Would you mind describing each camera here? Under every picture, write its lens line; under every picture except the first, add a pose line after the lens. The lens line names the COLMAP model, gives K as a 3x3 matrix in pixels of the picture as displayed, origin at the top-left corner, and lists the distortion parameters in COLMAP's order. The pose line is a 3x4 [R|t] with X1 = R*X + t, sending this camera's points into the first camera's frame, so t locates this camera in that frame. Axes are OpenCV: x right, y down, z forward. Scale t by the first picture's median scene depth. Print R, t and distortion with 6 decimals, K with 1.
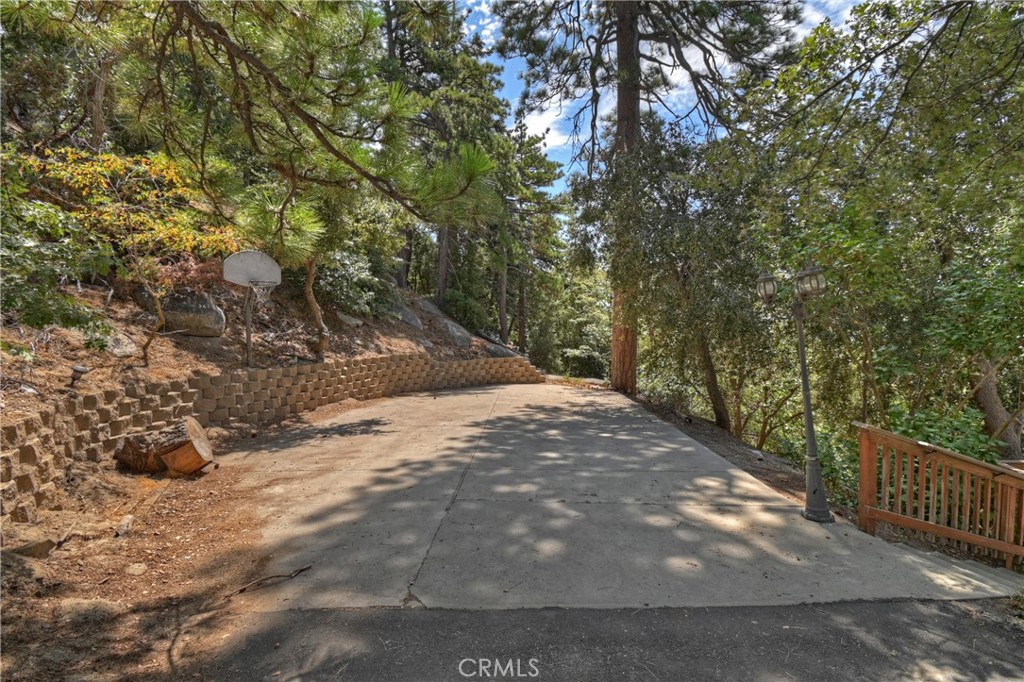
lens RADIAL K [[460.4, 0, 512.0], [0, 460.4, 338.6], [0, 0, 1]] dist [0.004172, -0.000024]
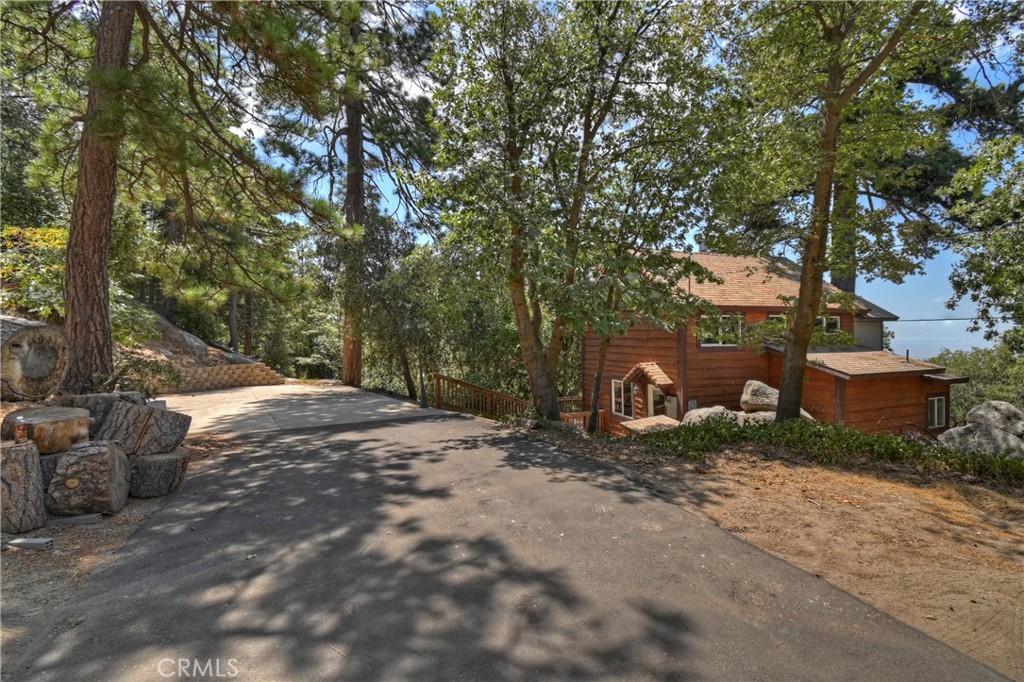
lens RADIAL K [[460.4, 0, 512.0], [0, 460.4, 338.6], [0, 0, 1]] dist [0.004172, -0.000024]
pose [[0.838220, 0.007448, 0.545282, -0.088787], [0.005050, 0.999758, -0.021420, 0.004787], [-0.545309, 0.020708, 0.837979, -0.344177]]
